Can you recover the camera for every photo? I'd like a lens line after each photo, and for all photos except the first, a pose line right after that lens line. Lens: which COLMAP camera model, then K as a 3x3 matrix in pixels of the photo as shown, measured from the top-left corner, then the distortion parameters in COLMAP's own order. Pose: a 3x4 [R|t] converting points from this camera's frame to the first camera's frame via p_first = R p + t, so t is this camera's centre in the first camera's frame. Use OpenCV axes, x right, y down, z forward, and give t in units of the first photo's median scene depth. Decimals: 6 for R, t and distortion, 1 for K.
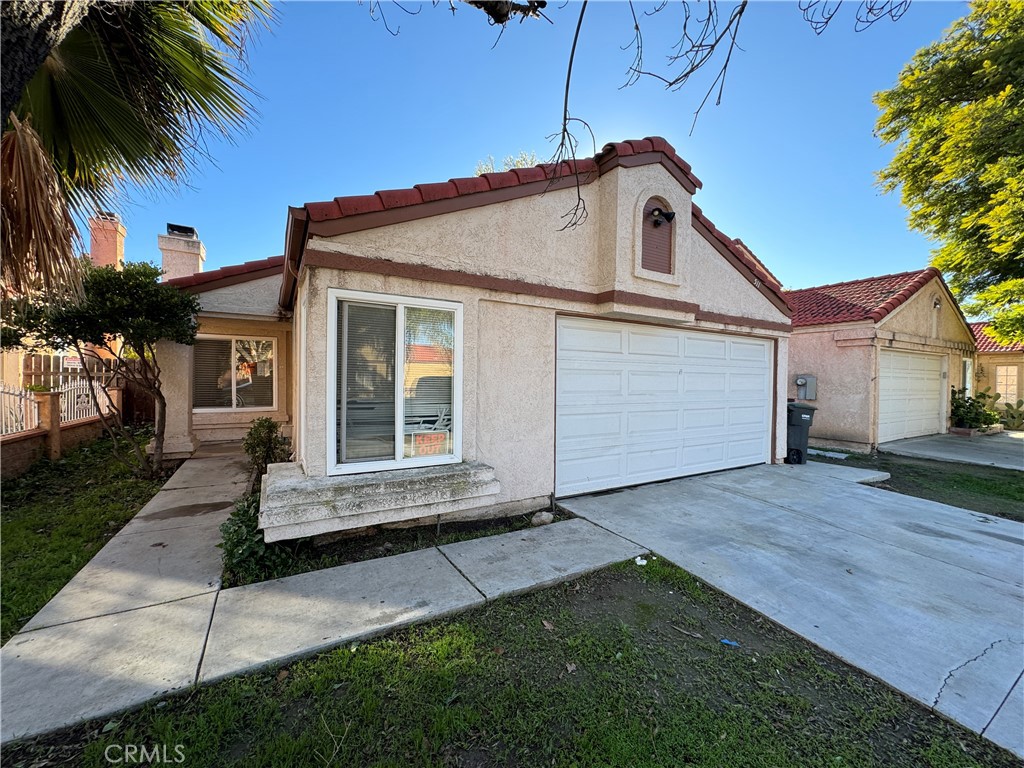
lens RADIAL K [[408.9, 0, 513.2], [0, 408.9, 384.1], [0, 0, 1]] dist [-0.002858, 0.000907]
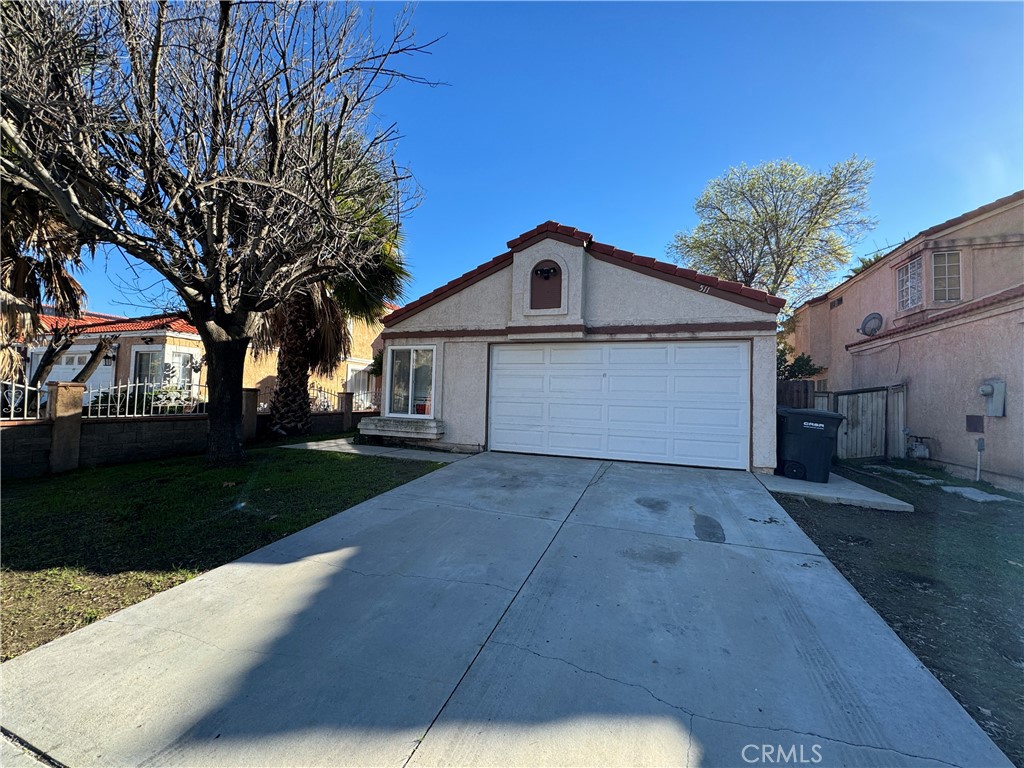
lens RADIAL K [[408.9, 0, 511.3], [0, 408.9, 384.2], [0, 0, 1]] dist [-0.002858, 0.000907]
pose [[0.634125, -0.019523, -0.772984, 1.496221], [-0.030227, 0.998291, -0.050011, 0.086852], [0.772640, 0.055078, 0.632451, -0.039913]]
